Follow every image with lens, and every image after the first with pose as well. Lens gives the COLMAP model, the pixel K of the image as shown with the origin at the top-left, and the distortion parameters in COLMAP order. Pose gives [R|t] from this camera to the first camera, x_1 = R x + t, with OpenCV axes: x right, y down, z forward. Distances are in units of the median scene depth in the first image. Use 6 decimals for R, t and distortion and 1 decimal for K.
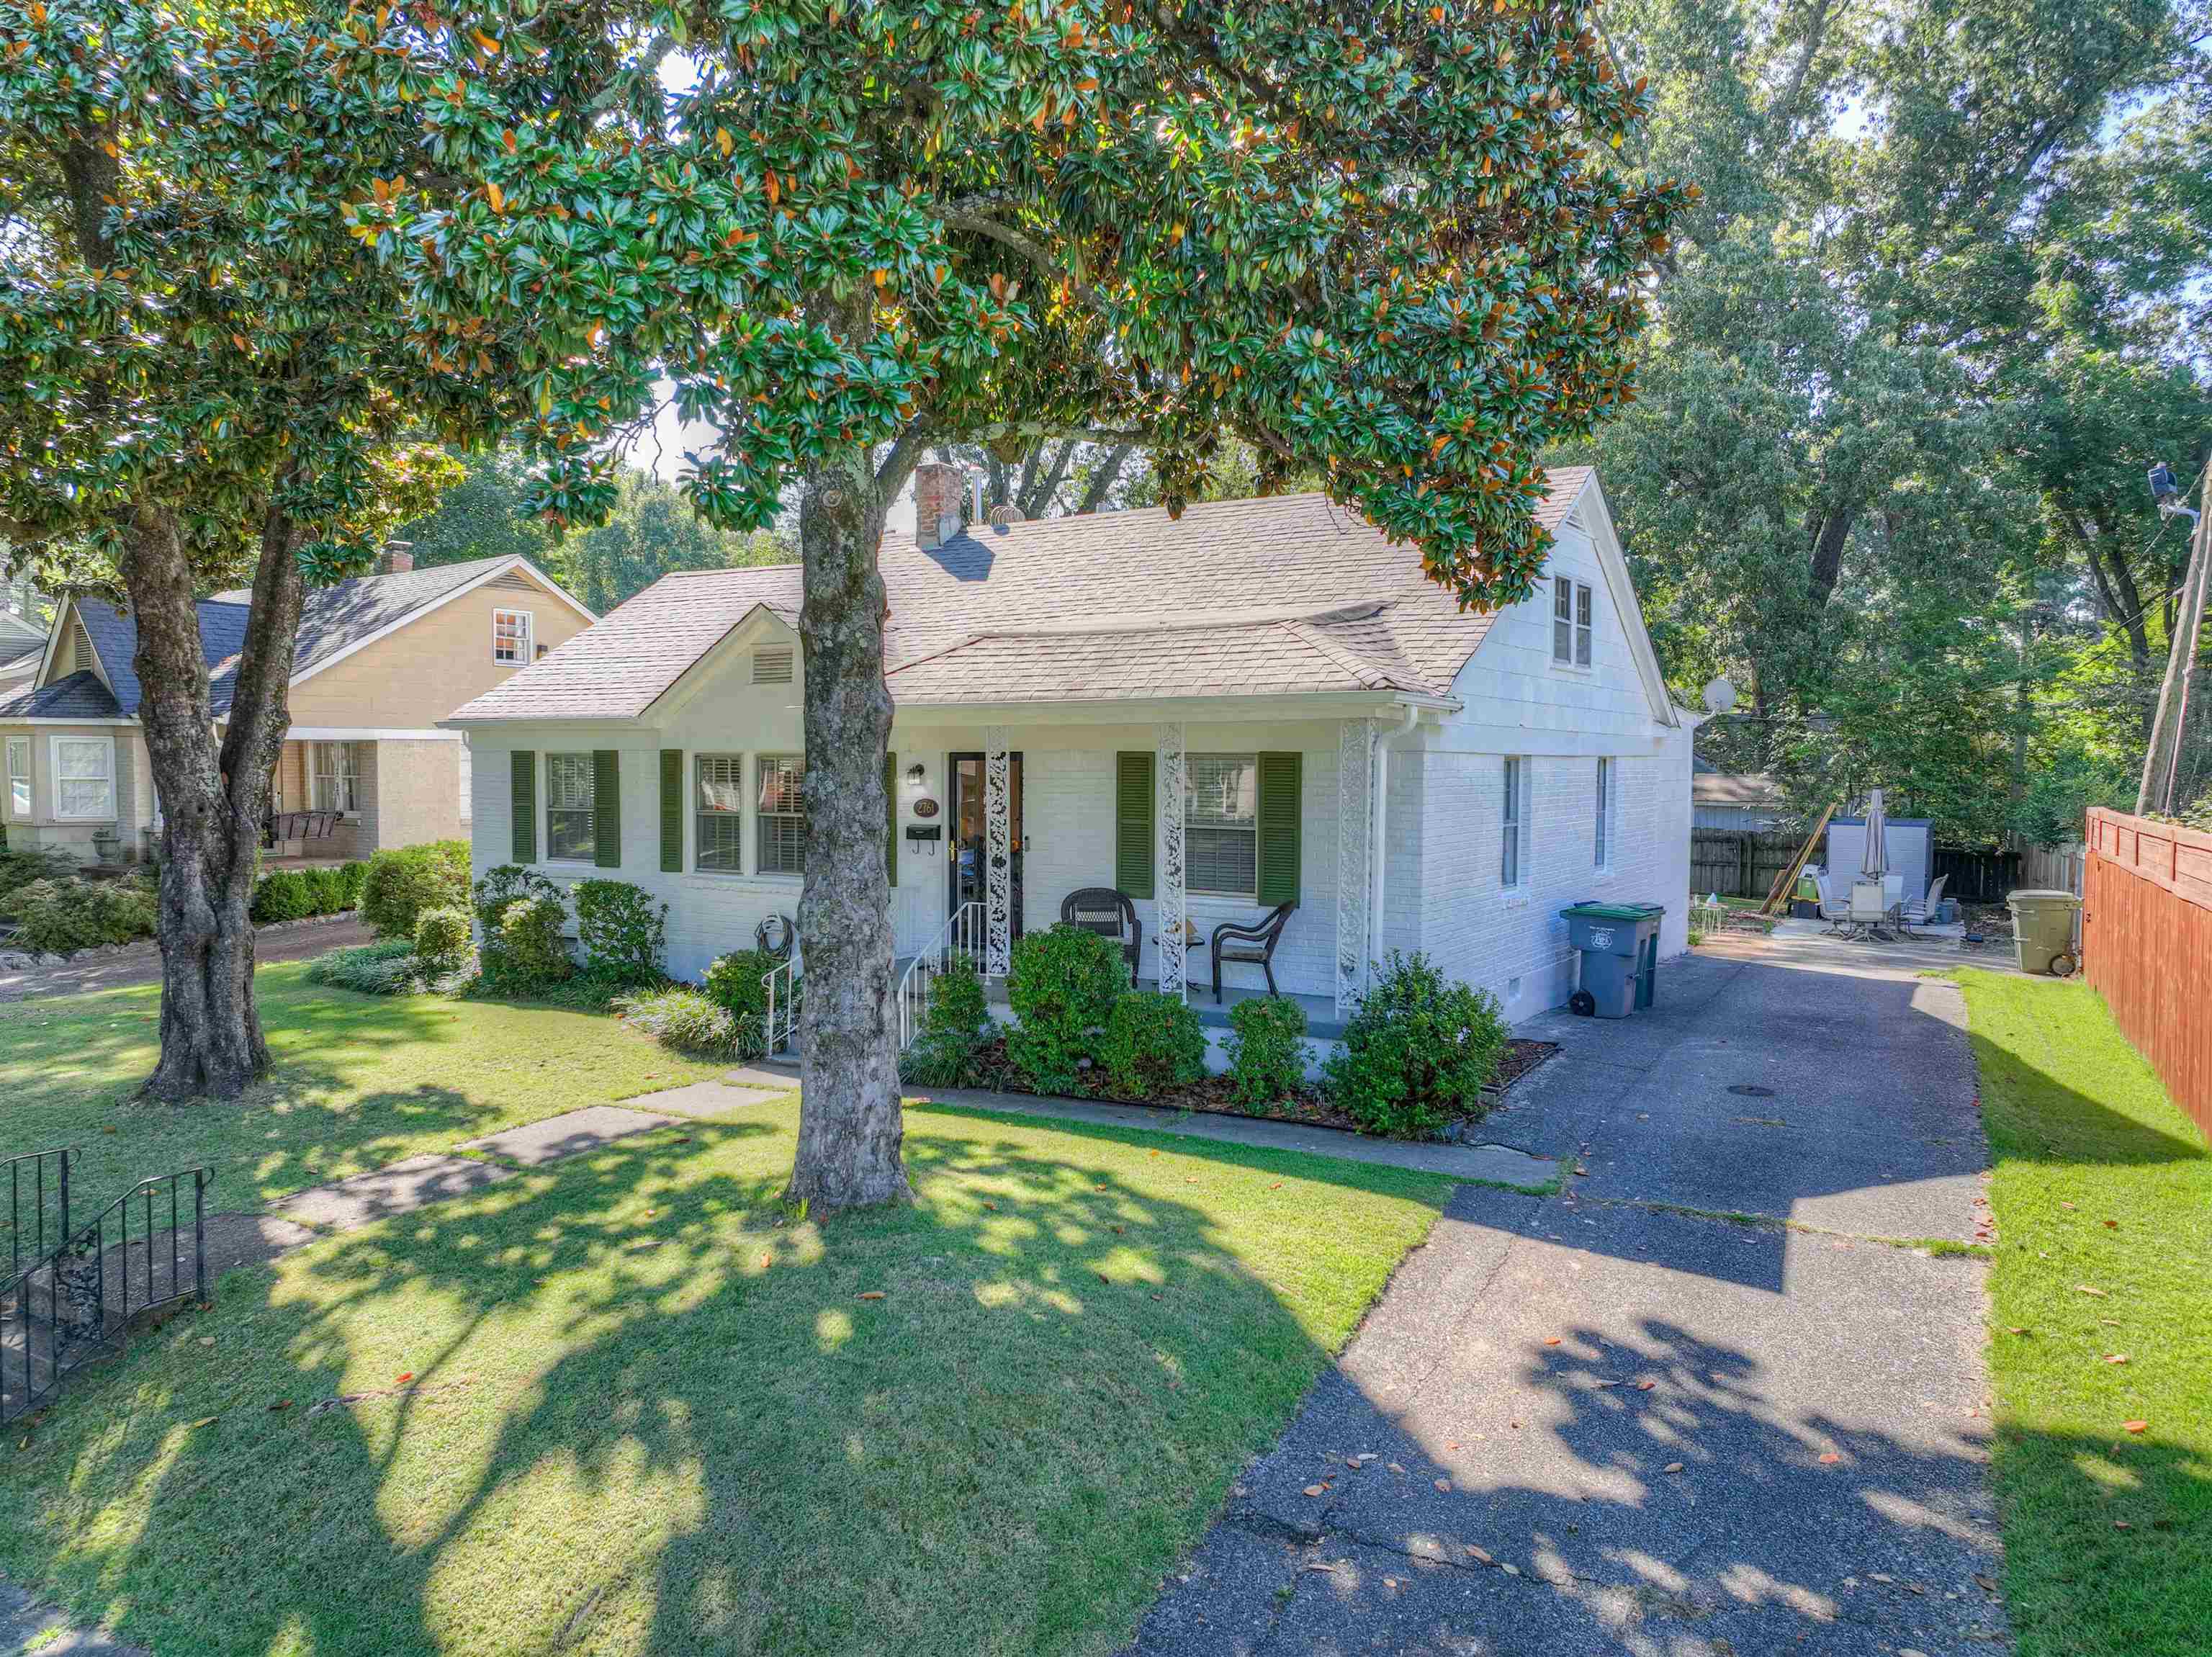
lens RADIAL K [[1581.2, 0, 1106.0], [0, 1581.2, 828.5], [0, 0, 1]] dist [0.001040, 0.043756]
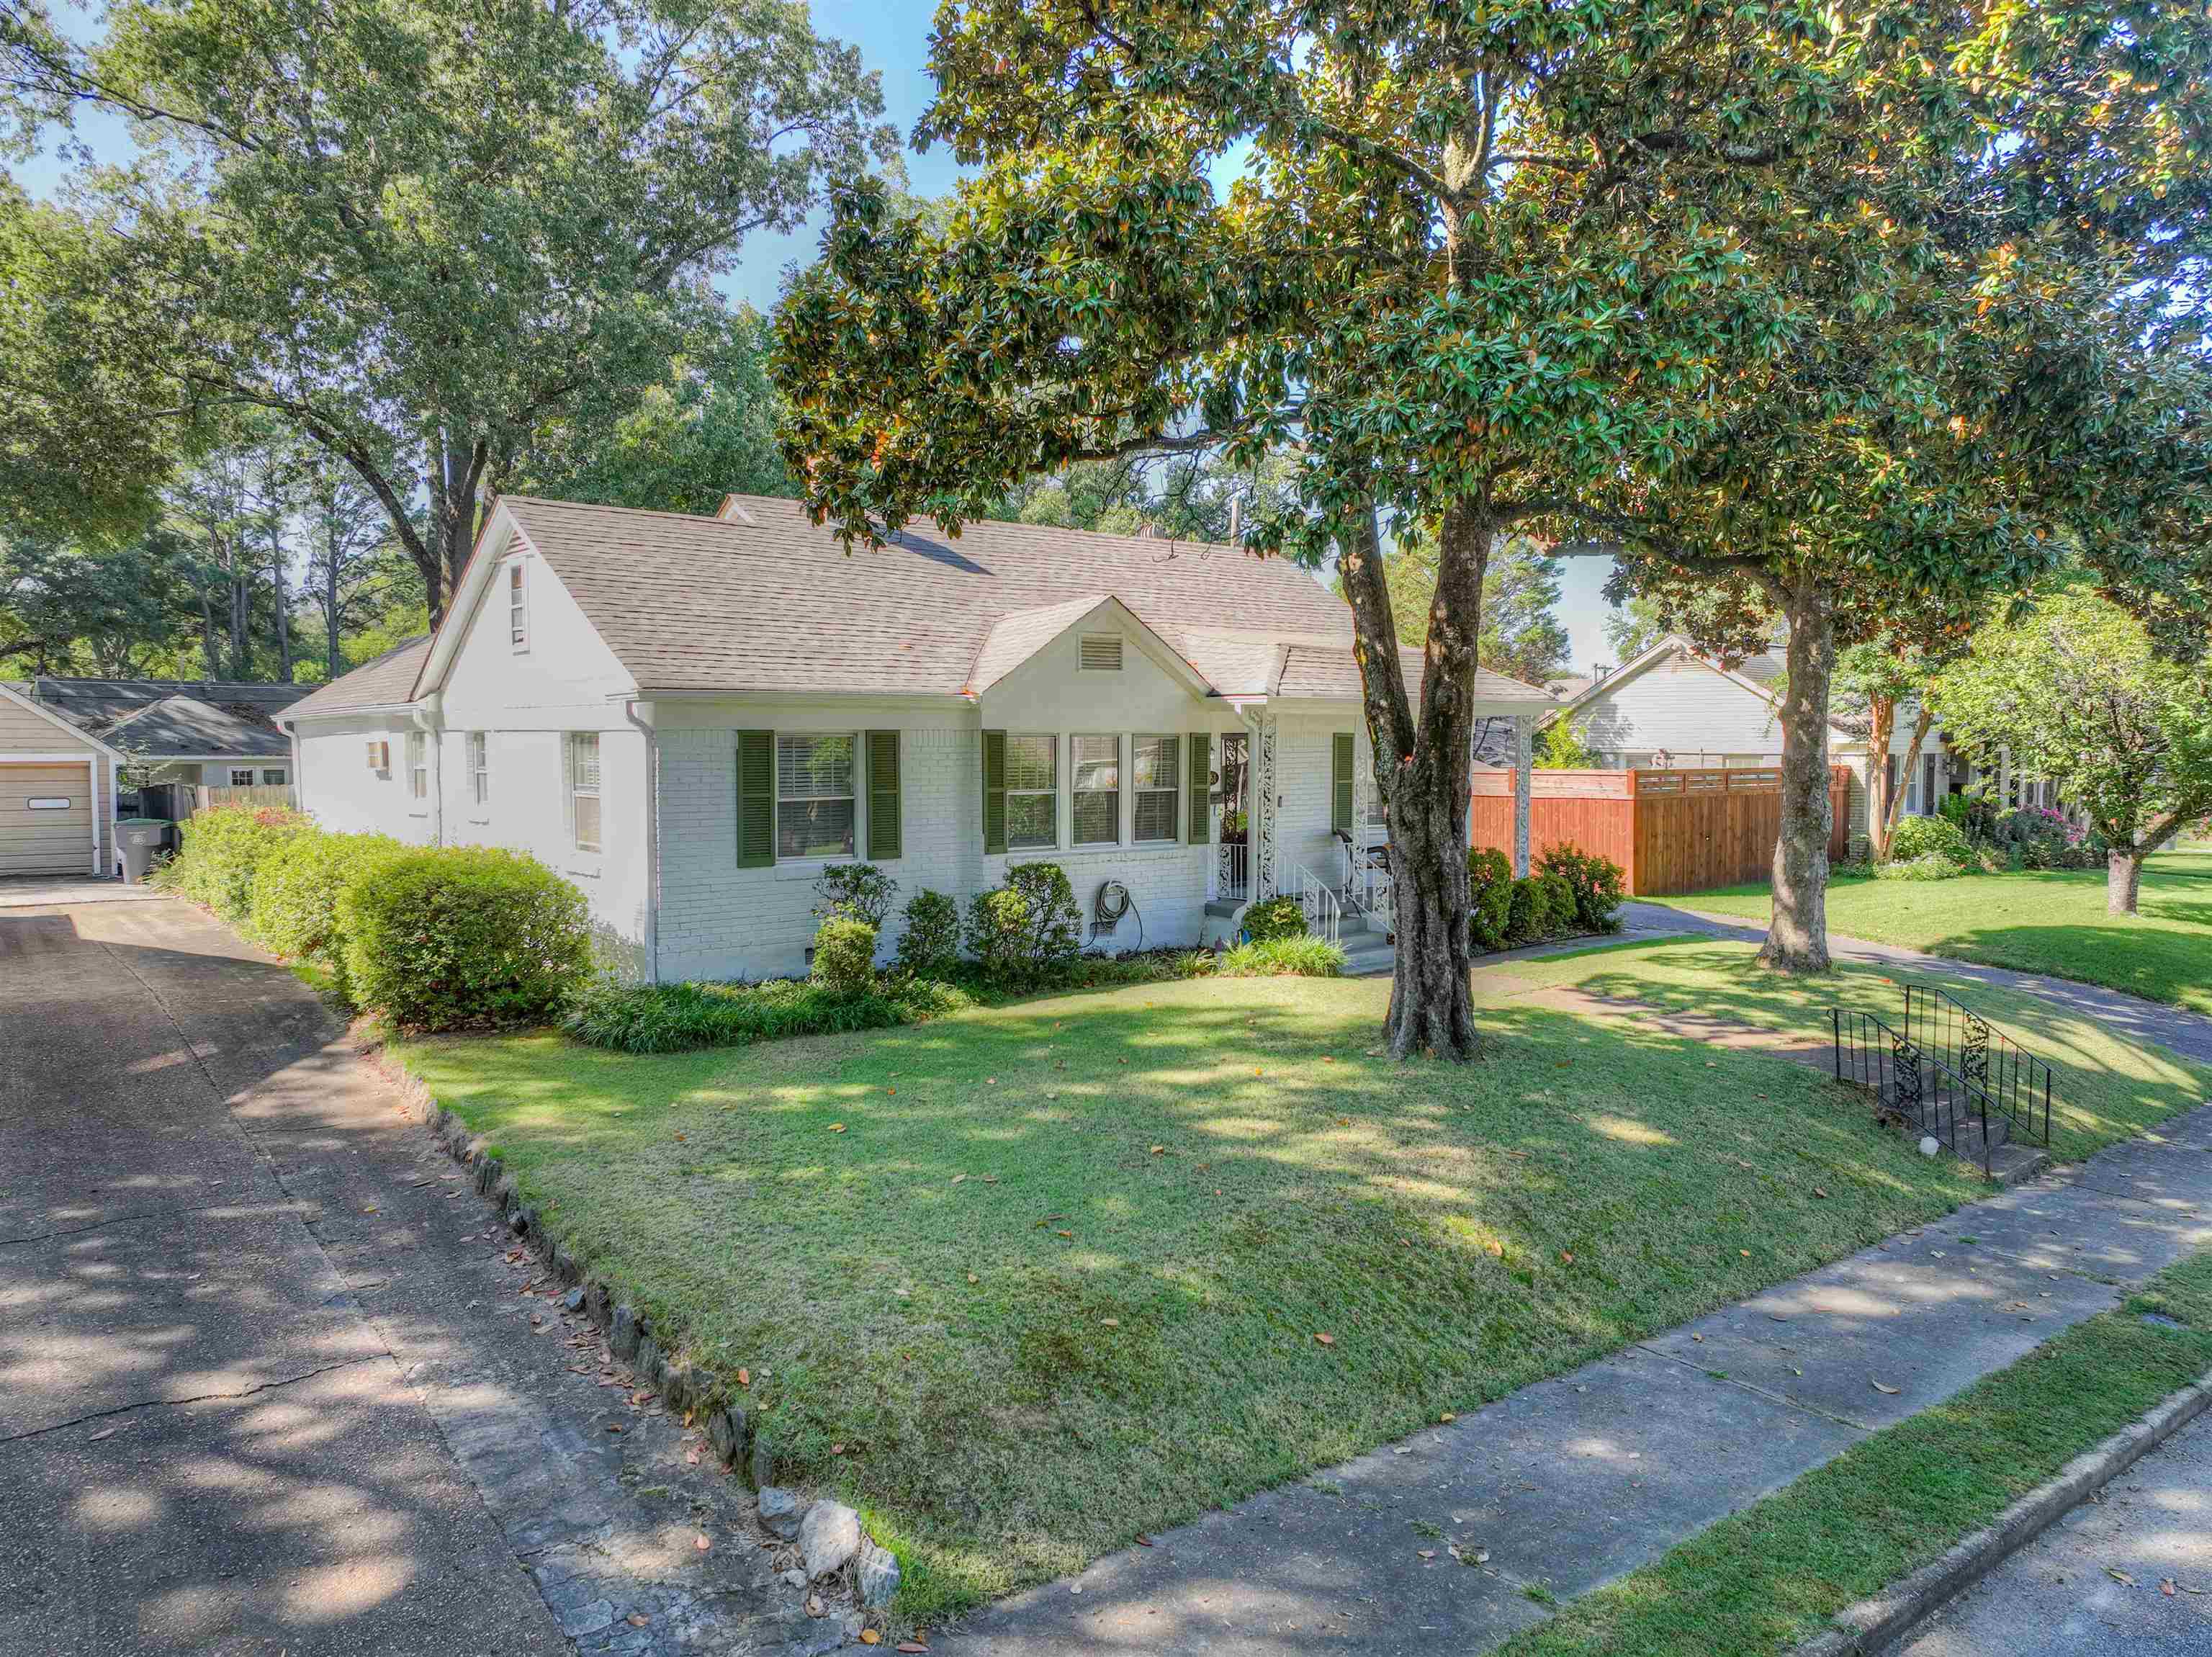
lens RADIAL K [[1581.2, 0, 1106.0], [0, 1581.2, 828.5], [0, 0, 1]] dist [0.001040, 0.043756]
pose [[0.315256, -0.060942, 0.947048, -2.367852], [0.038796, 0.997929, 0.051302, -0.072494], [-0.948213, 0.020569, 0.316968, 1.230992]]
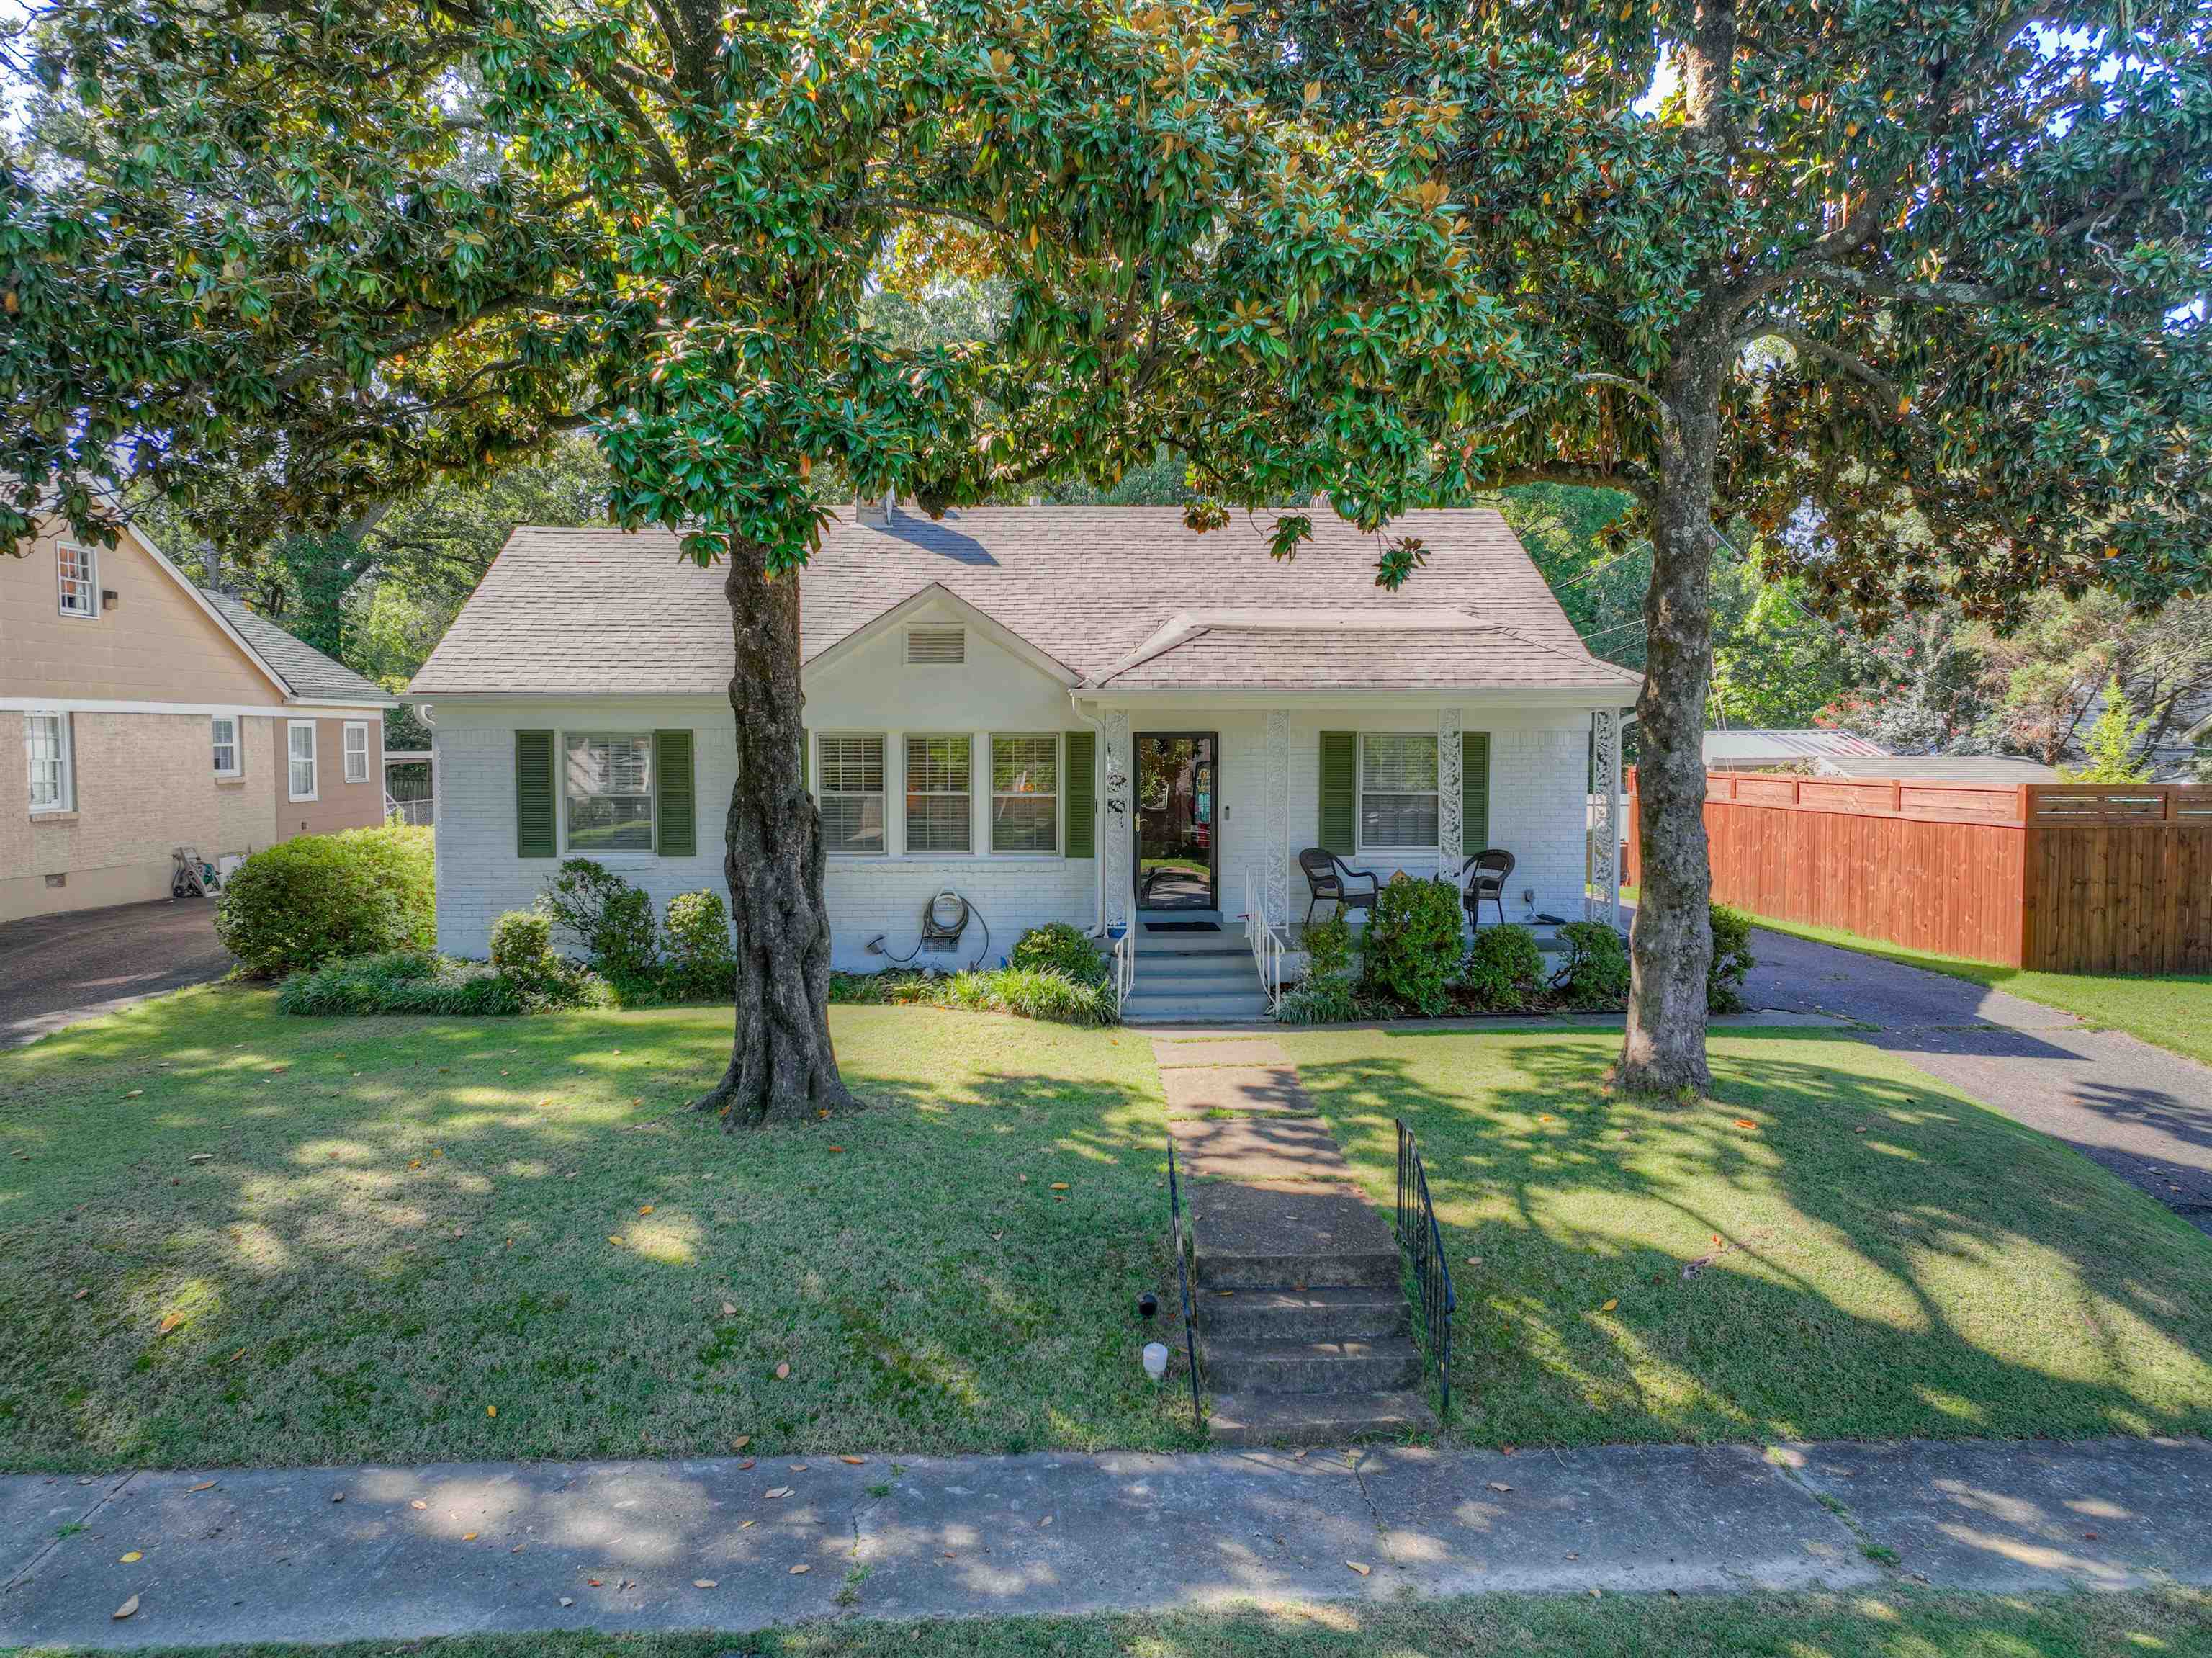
lens RADIAL K [[1581.4, 0, 1106.0], [0, 1581.4, 829.0], [0, 0, 1]] dist [0.001040, 0.043756]
pose [[0.824561, -0.040021, 0.564356, -1.310090], [0.027845, 0.999157, 0.030171, -0.025974], [-0.565087, -0.009163, 0.824980, 0.204944]]
